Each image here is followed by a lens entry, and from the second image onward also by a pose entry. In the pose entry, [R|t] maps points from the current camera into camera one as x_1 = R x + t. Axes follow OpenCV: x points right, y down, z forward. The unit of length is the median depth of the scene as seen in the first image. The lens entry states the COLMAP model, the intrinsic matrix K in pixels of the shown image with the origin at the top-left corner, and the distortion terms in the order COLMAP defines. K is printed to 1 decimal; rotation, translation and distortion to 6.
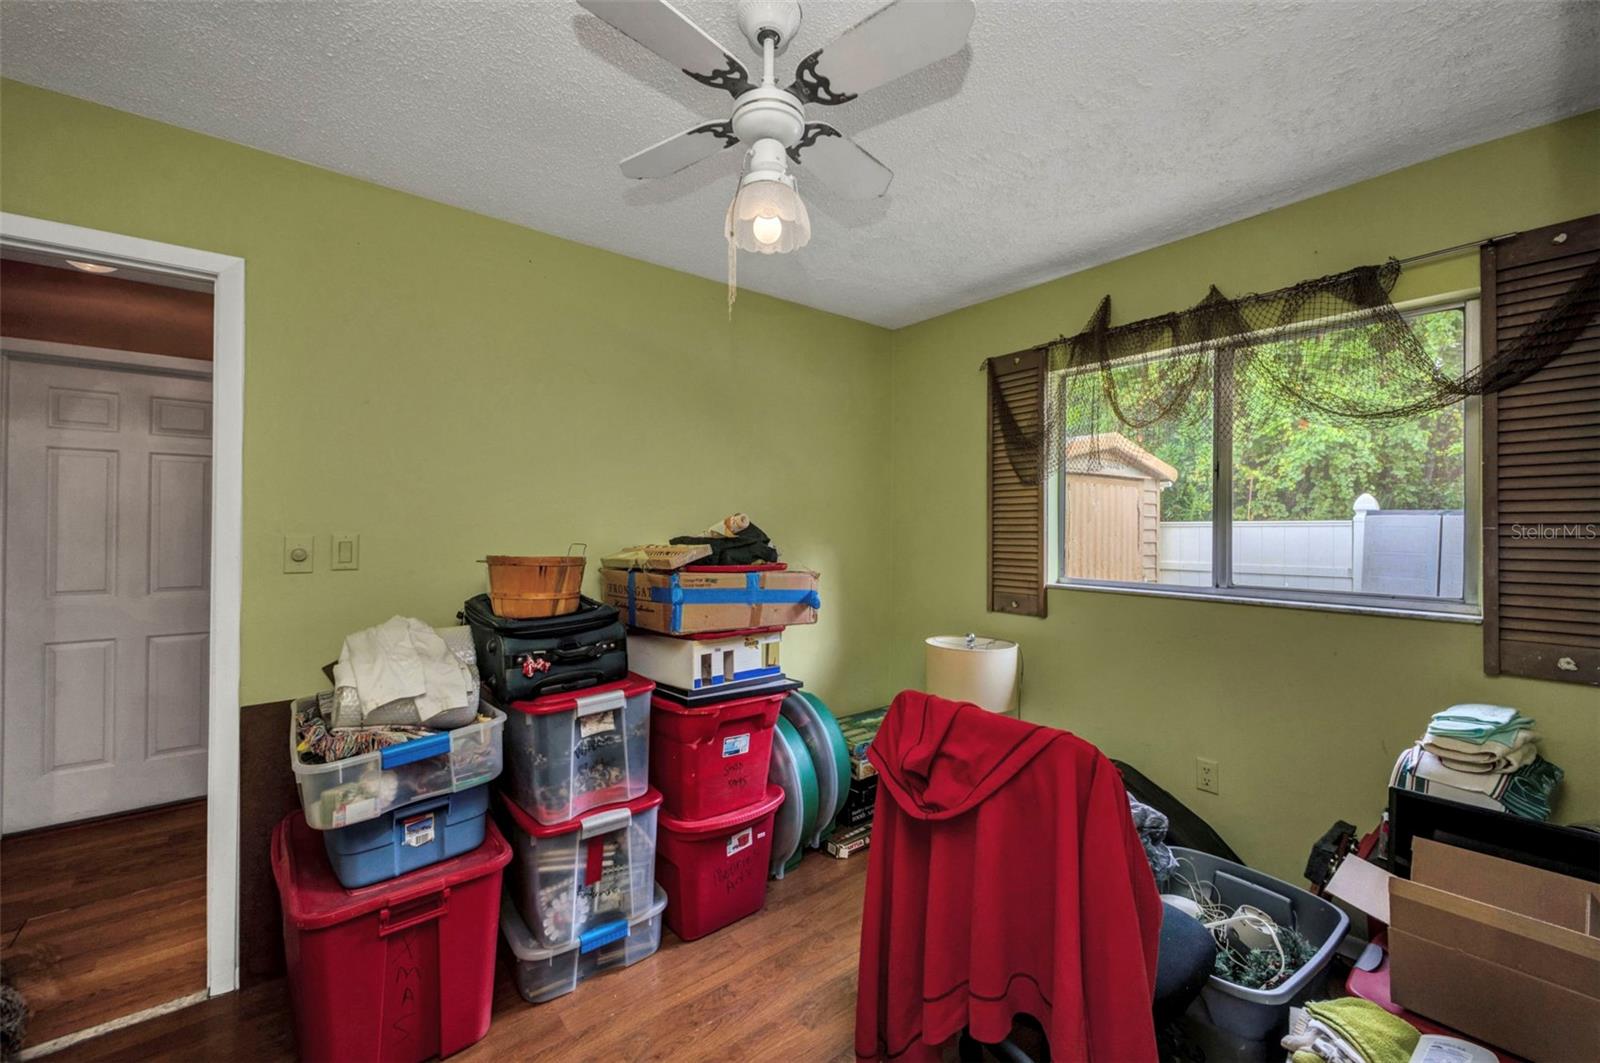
lens RADIAL K [[642.8, 0, 806.4], [0, 642.8, 523.7], [0, 0, 1]] dist [0.009380, -0.000177]
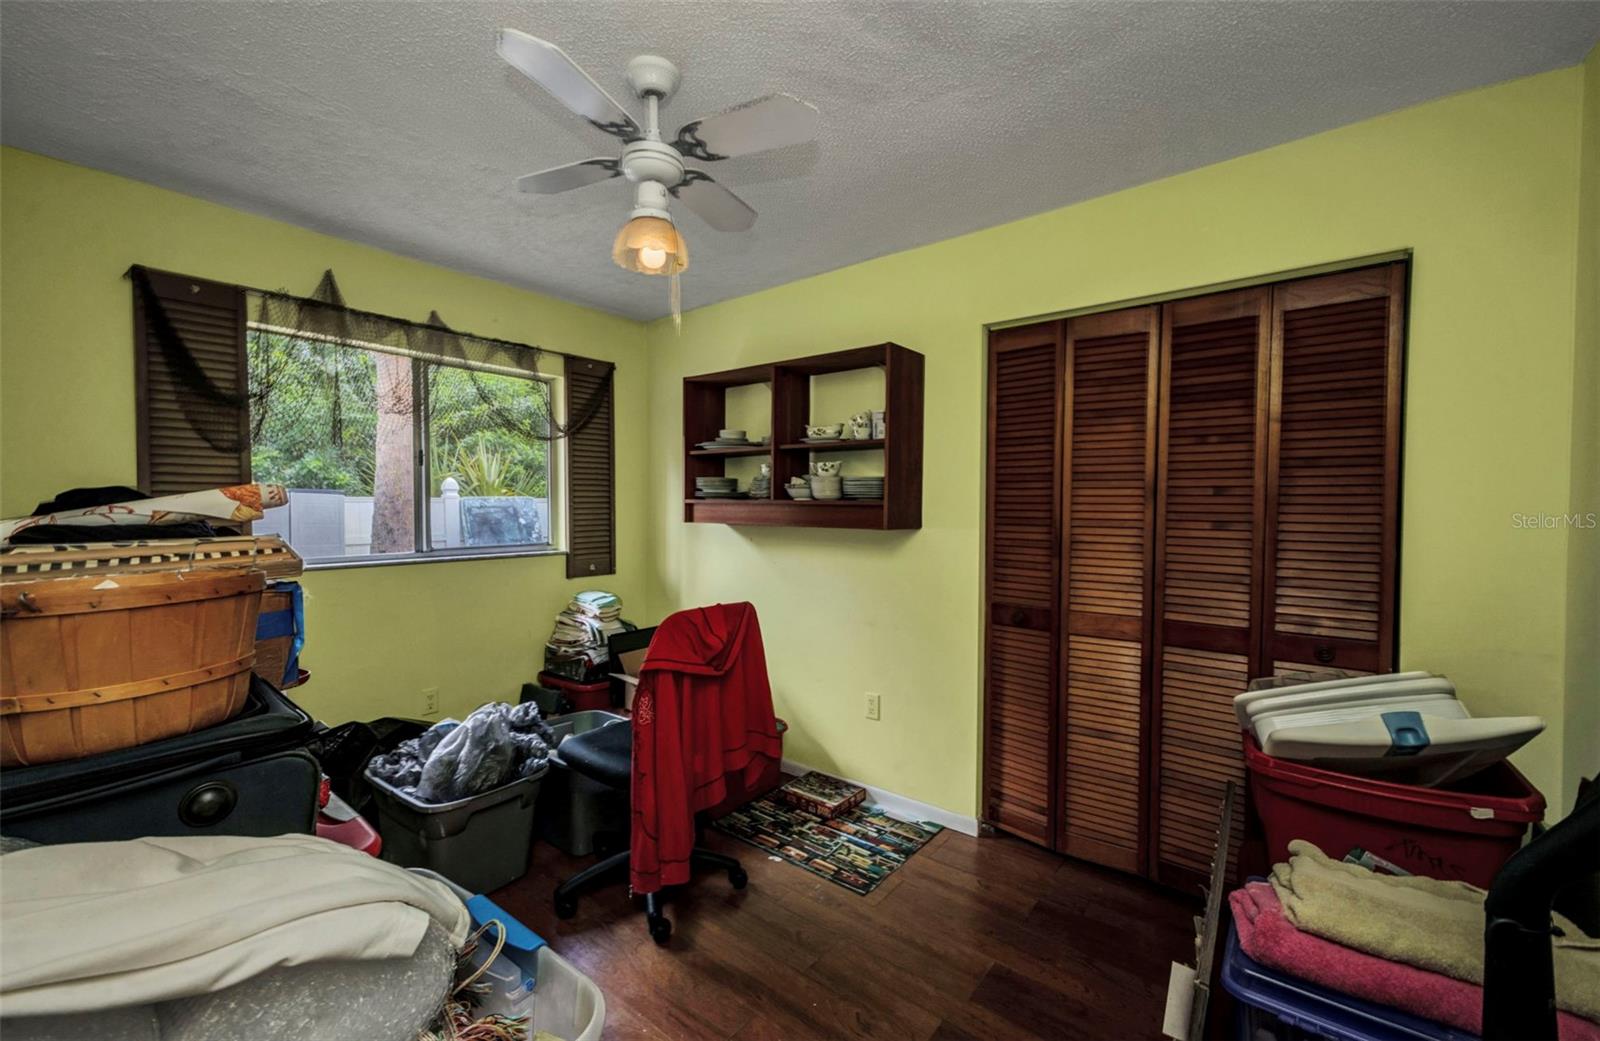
lens RADIAL K [[650.8, 0, 794.6], [0, 650.8, 517.4], [0, 0, 1]] dist [0.007028, 0.000200]
pose [[-0.219742, -0.041240, 0.974686, -0.739787], [-0.025270, 0.999011, 0.036572, -0.031187], [-0.975231, -0.016594, -0.220567, 0.569958]]
